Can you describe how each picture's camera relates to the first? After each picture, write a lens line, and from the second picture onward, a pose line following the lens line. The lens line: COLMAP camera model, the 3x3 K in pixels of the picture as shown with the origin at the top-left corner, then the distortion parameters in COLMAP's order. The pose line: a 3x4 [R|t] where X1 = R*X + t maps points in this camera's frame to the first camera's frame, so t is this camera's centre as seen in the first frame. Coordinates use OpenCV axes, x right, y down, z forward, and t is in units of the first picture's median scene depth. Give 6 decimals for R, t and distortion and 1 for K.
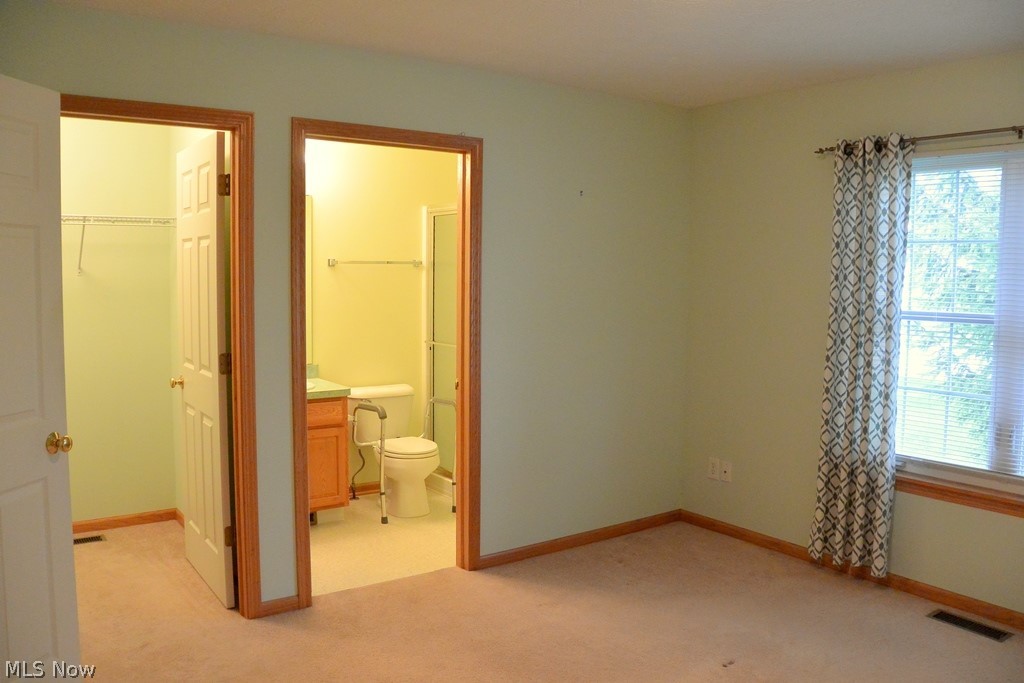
lens RADIAL K [[806.4, 0, 511.7], [0, 806.4, 343.0], [0, 0, 1]] dist [-0.171426, 0.104263]
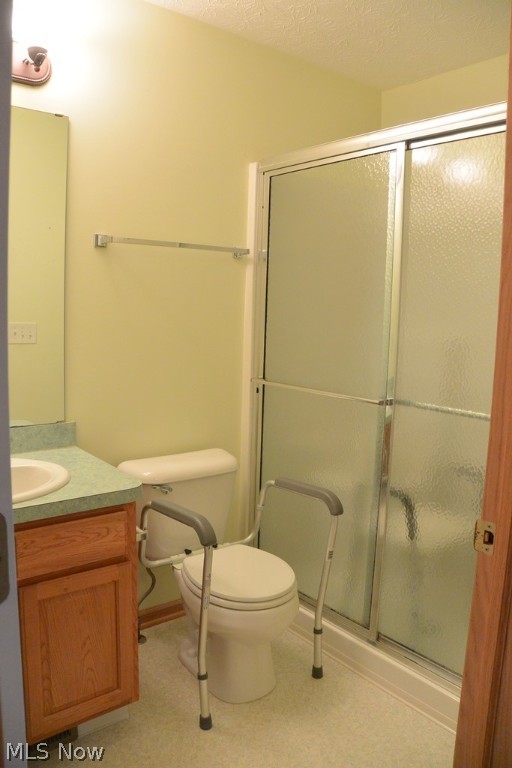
lens RADIAL K [[604.8, 0, 256.8], [0, 604.8, 384.3], [0, 0, 1]] dist [-0.171426, 0.104263]
pose [[0.998361, 0.012535, 0.055842, -0.229592], [-0.015096, 0.998842, 0.045687, -0.034859], [-0.055205, -0.046455, 0.997394, 0.952291]]
